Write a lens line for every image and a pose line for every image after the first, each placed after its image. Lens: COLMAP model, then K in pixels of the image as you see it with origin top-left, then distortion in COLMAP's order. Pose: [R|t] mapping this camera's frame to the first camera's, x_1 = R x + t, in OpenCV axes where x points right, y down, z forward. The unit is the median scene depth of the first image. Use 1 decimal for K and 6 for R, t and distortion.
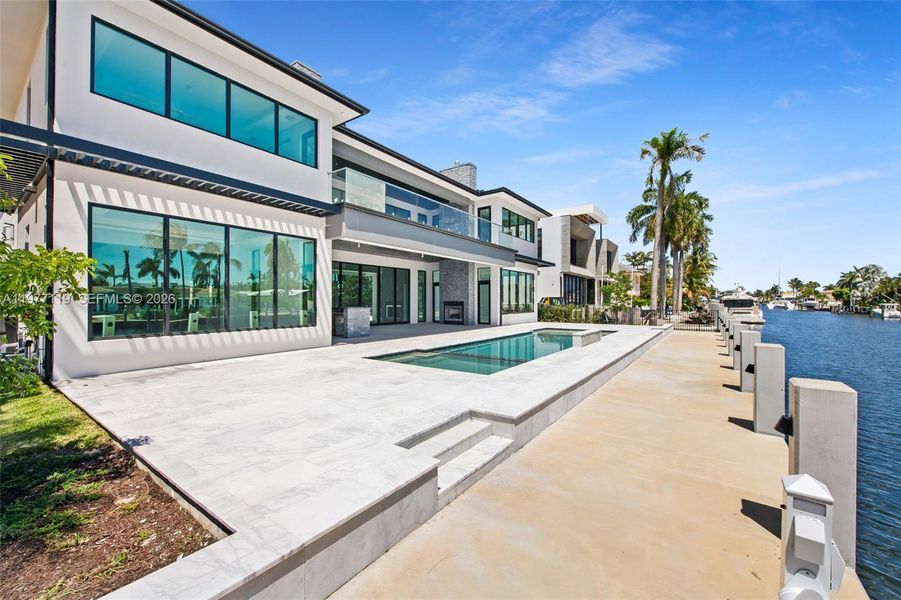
lens RADIAL K [[356.5, 0, 446.1], [0, 356.5, 302.3], [0, 0, 1]] dist [0.000311, -0.001823]
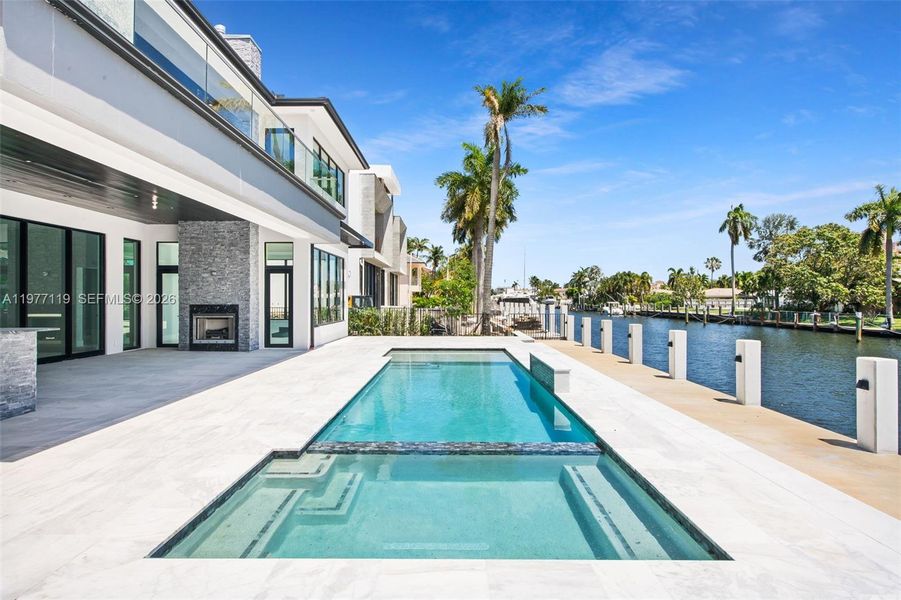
lens RADIAL K [[487.8, 0, 444.8], [0, 487.8, 298.4], [0, 0, 1]] dist [0.001703, 0.000718]
pose [[0.811520, 0.000847, 0.584324, -0.115045], [0.000954, 0.999996, -0.002773, -0.009182], [-0.584324, 0.002808, 0.811515, 0.249872]]
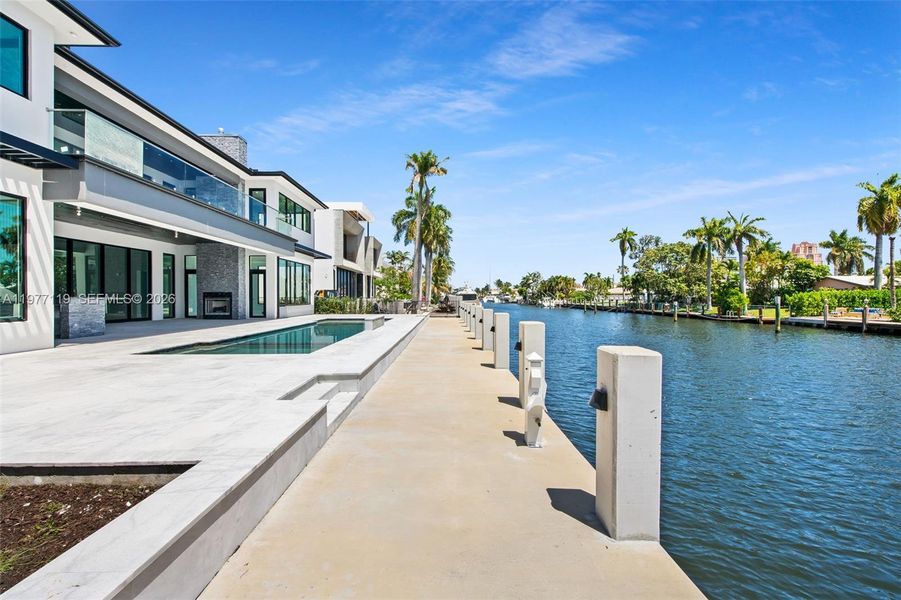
lens RADIAL K [[373.1, 0, 449.1], [0, 373.1, 299.3], [0, 0, 1]] dist [-0.000731, -0.001038]
pose [[0.798531, -0.004539, 0.601936, -0.073367], [0.003132, 0.999989, 0.003387, 0.012761], [-0.601945, -0.000819, 0.798537, -0.049956]]
